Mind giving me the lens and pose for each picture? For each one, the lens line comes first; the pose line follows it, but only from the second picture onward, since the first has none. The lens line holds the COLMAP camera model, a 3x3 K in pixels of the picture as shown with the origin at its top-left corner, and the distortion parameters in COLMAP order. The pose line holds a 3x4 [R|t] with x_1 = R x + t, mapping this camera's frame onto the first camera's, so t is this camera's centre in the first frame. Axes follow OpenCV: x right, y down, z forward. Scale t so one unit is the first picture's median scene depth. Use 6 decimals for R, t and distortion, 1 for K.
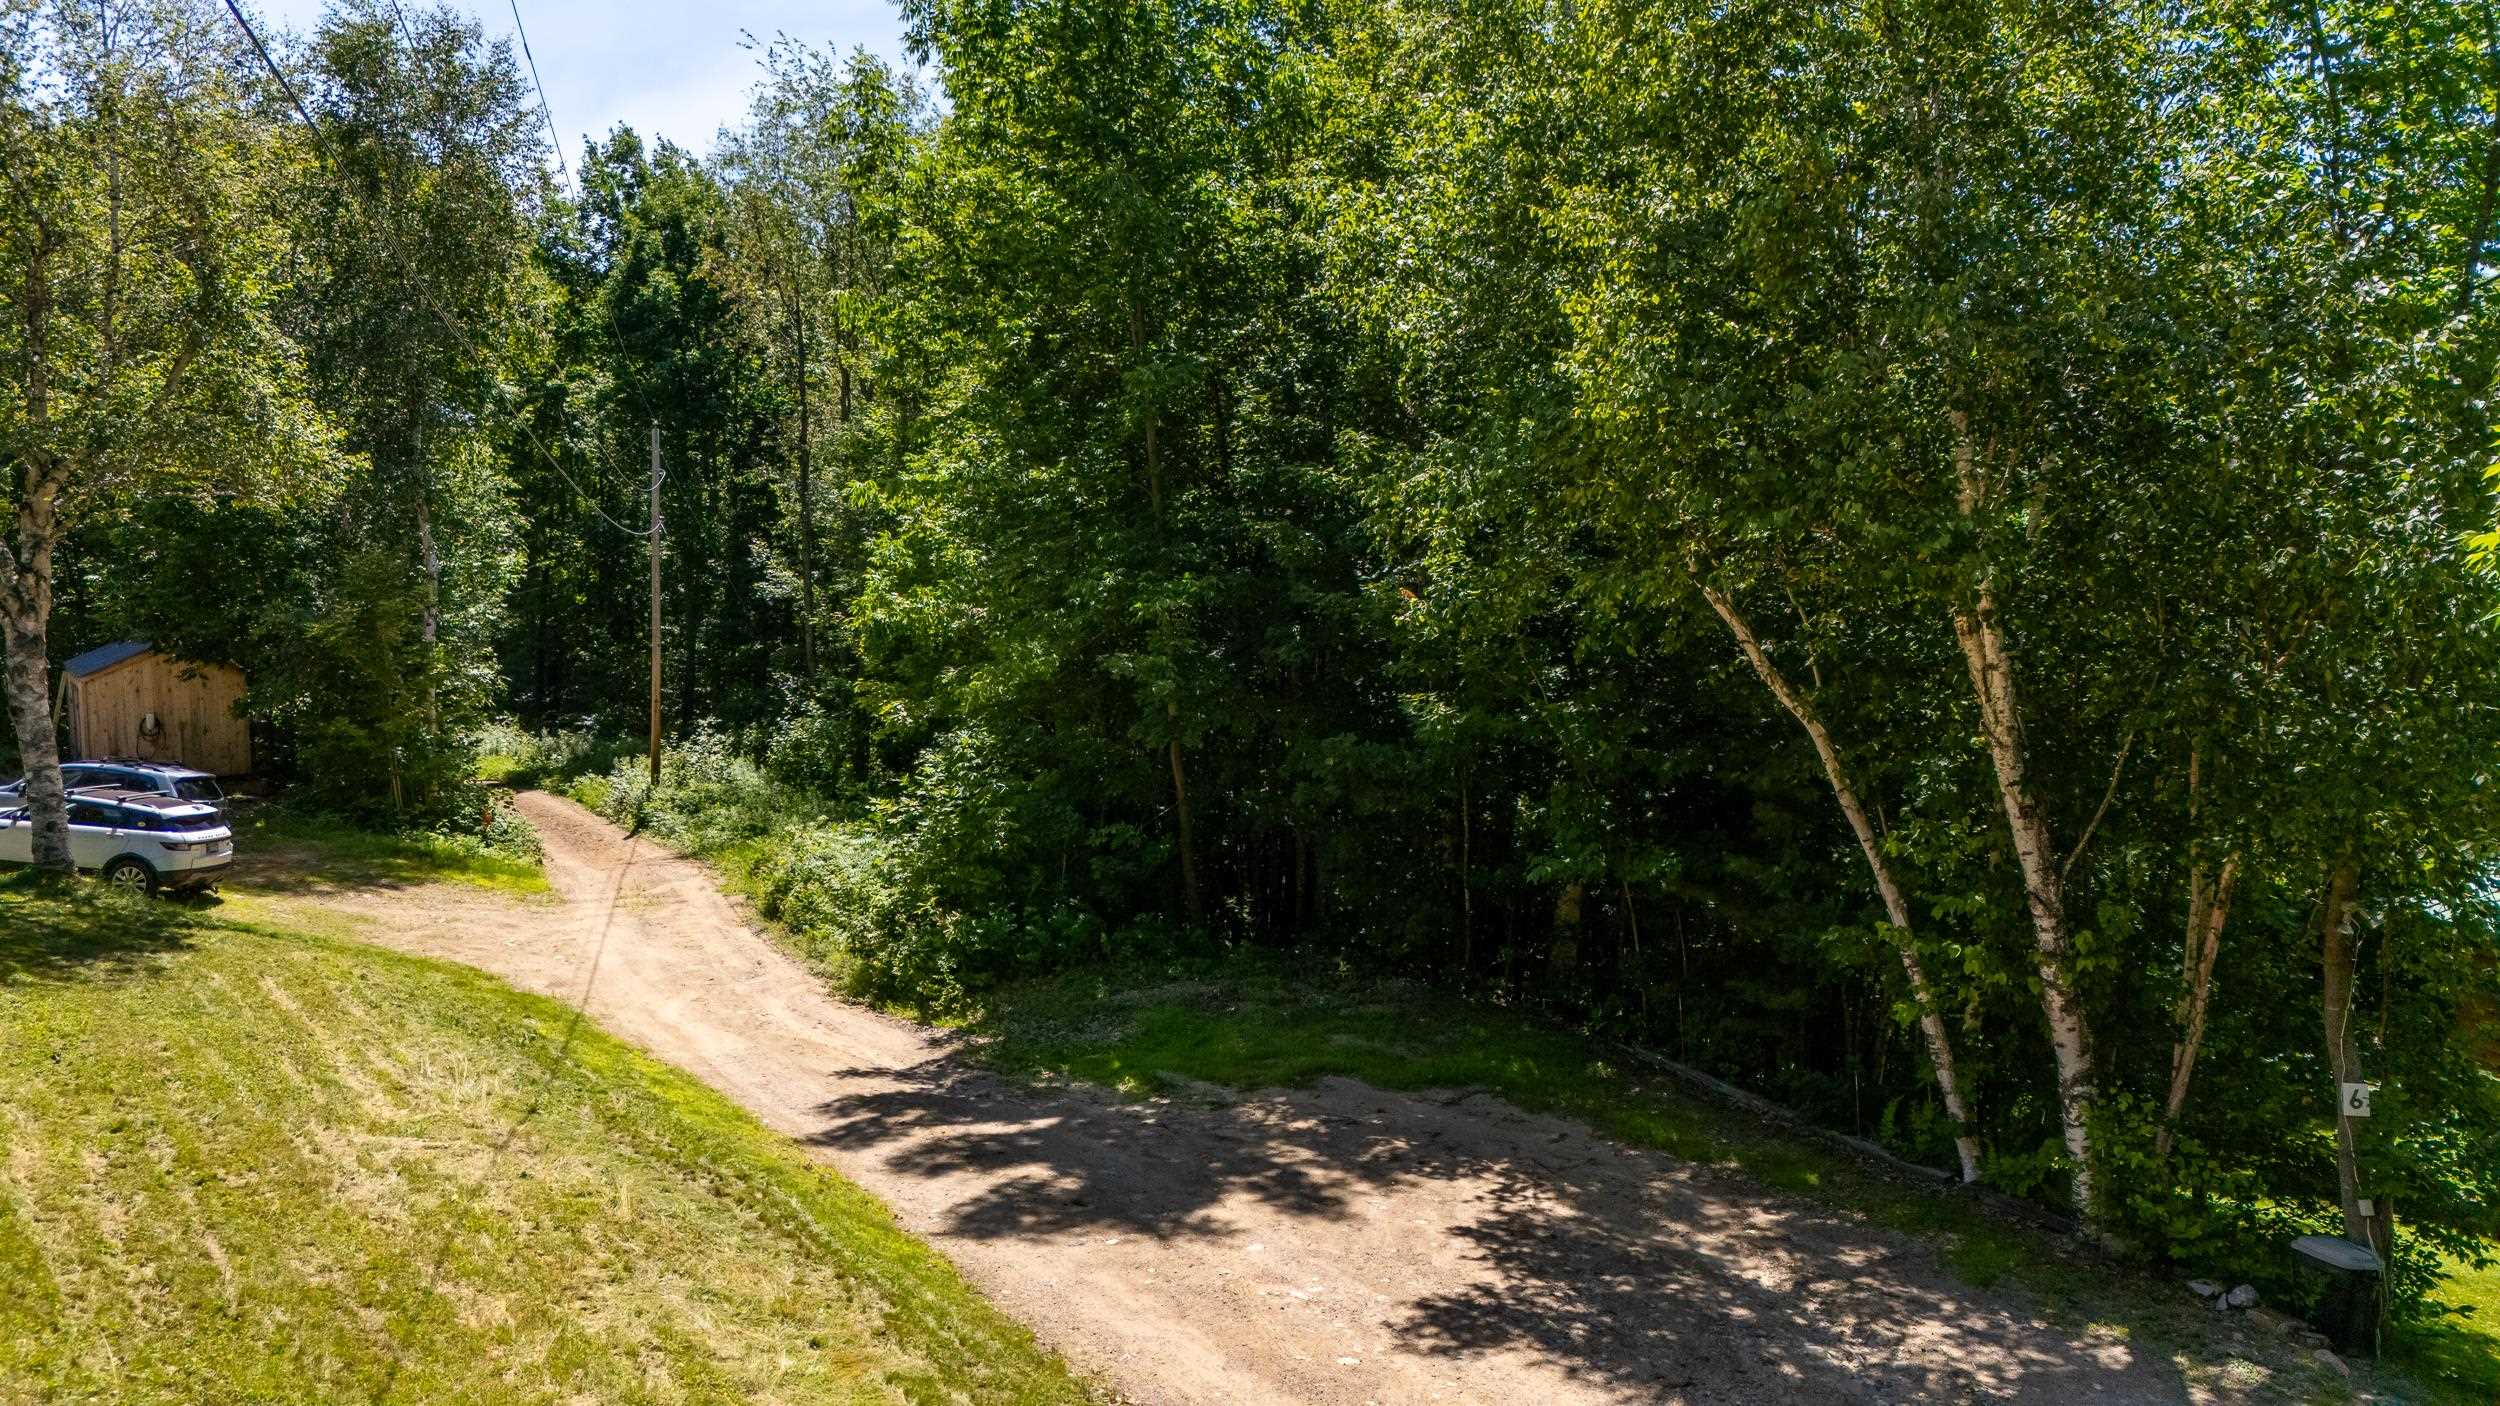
lens RADIAL K [[1809.7, 0, 1239.8], [0, 1809.7, 703.1], [0, 0, 1]] dist [0.065404, -0.068585]
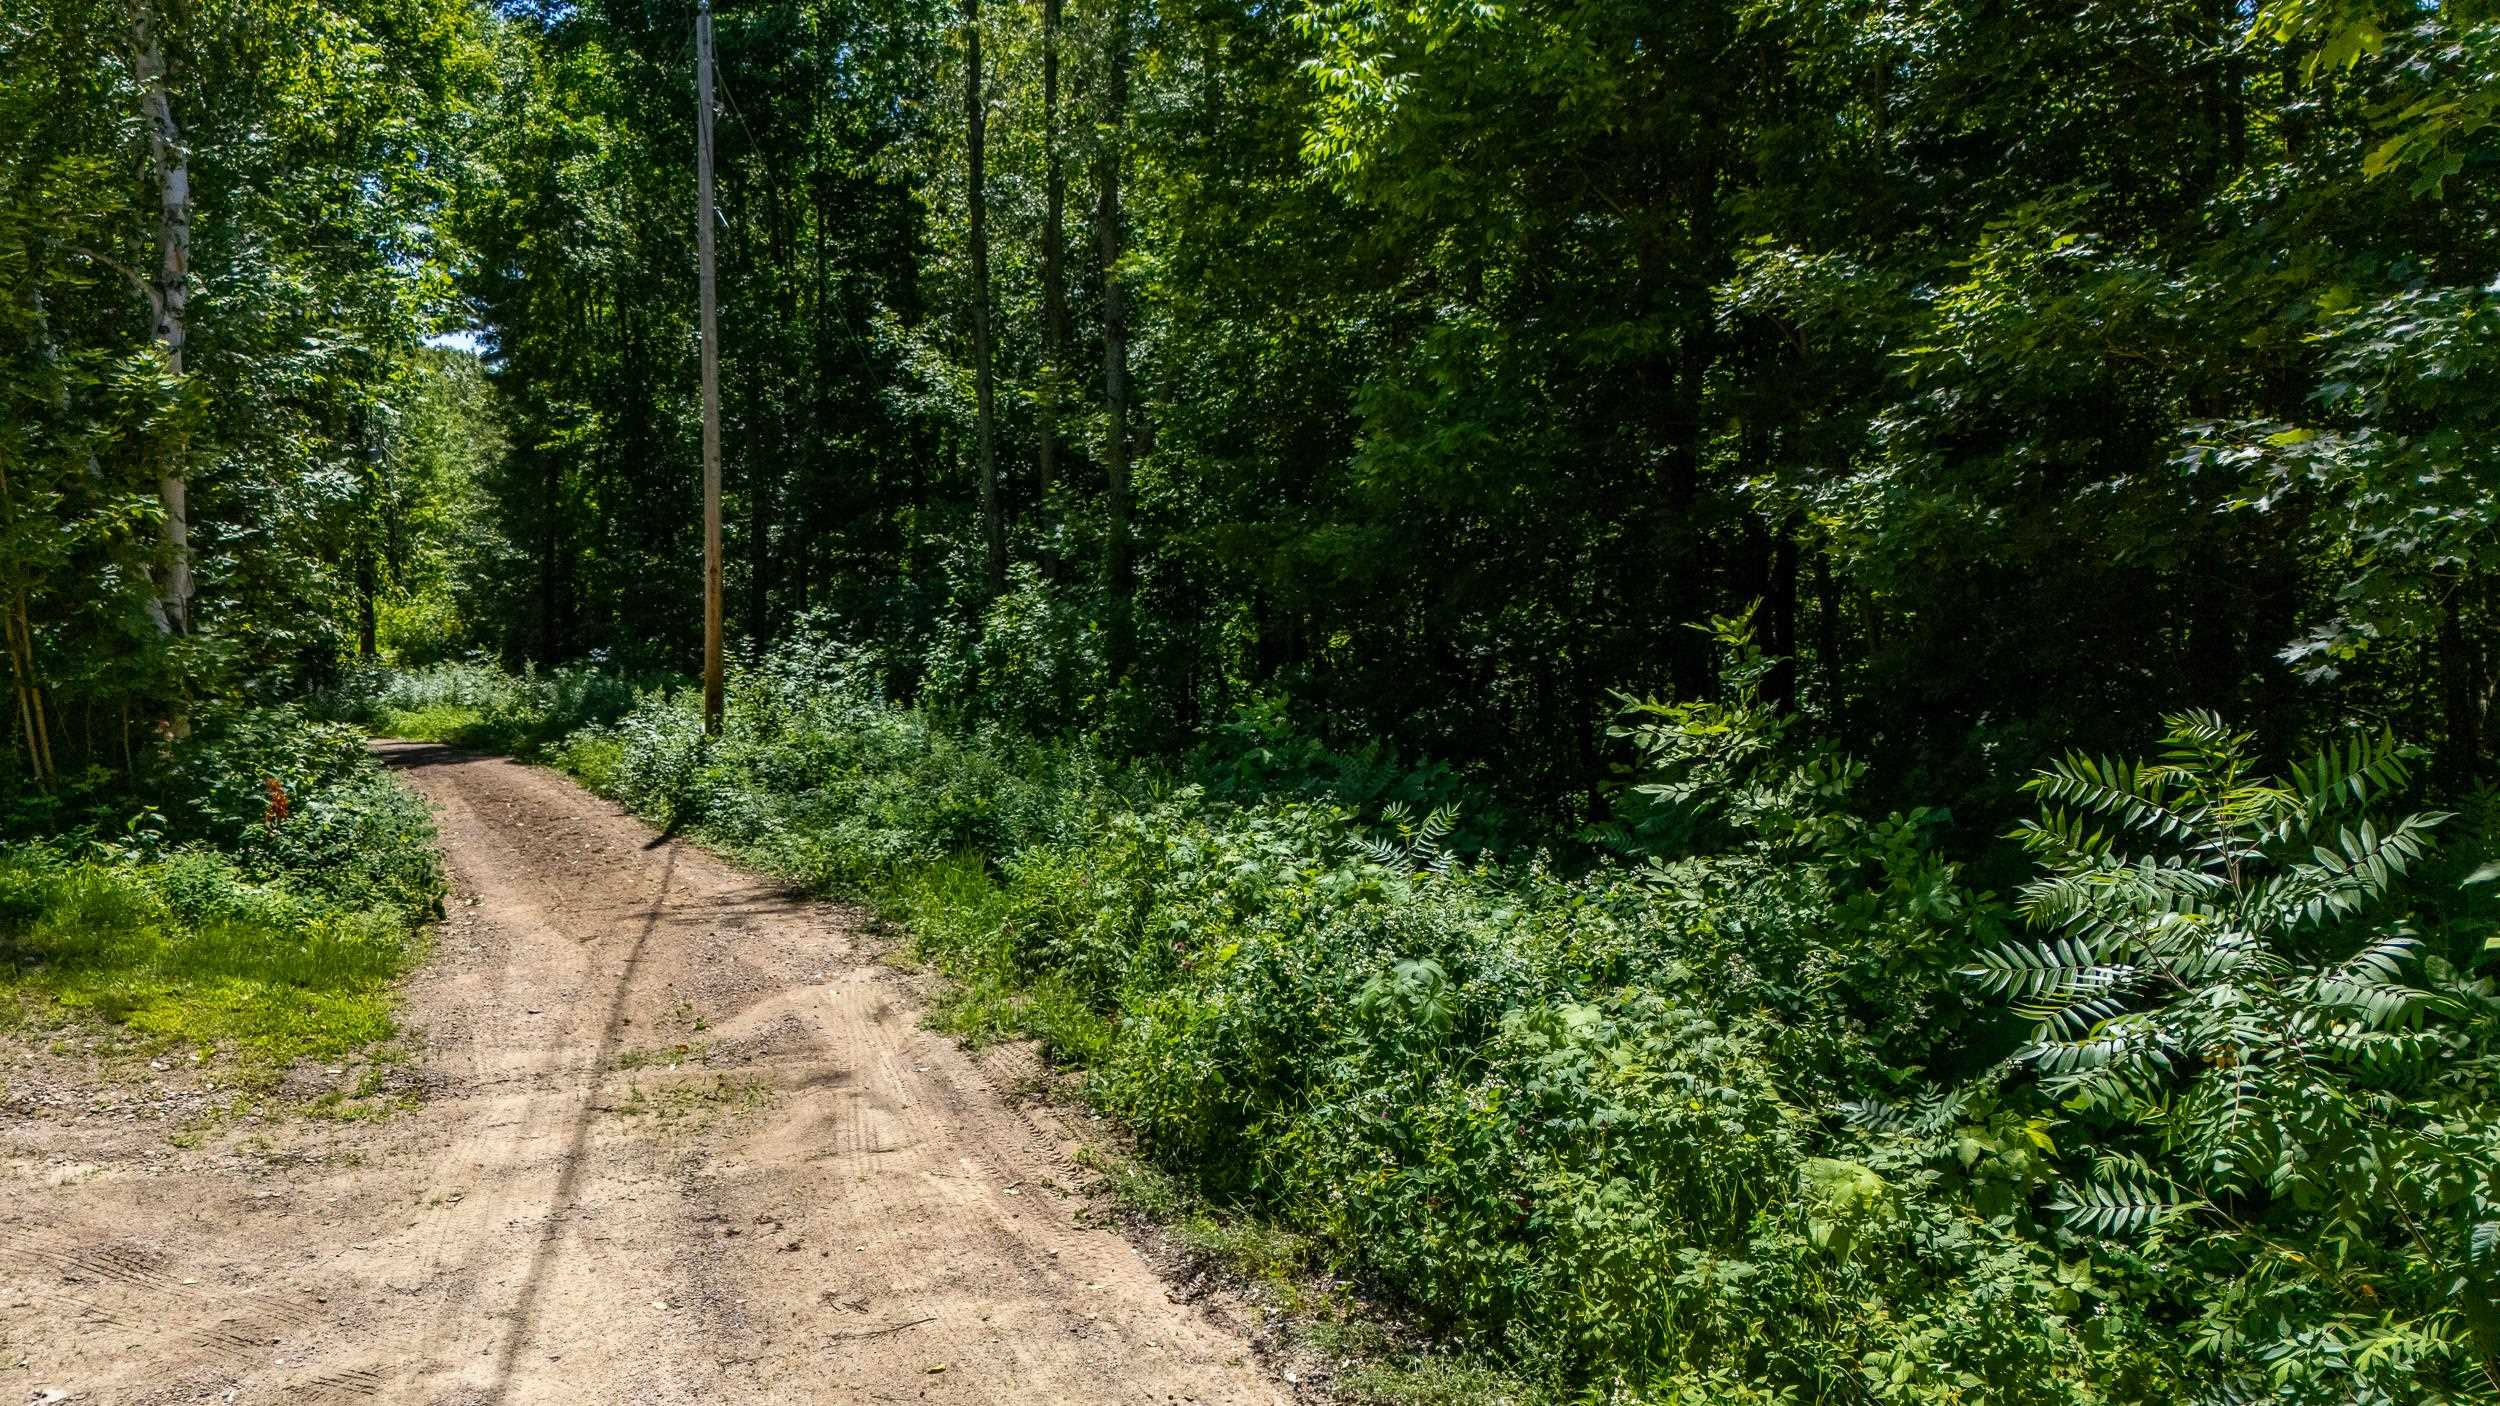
lens RADIAL K [[1809.7, 0, 1239.8], [0, 1809.7, 703.1], [0, 0, 1]] dist [0.065404, -0.068585]
pose [[0.999644, -0.014245, -0.022563, -0.160645], [0.014428, 0.999864, 0.007962, 0.032973], [0.022447, -0.008284, 0.999714, 0.489392]]
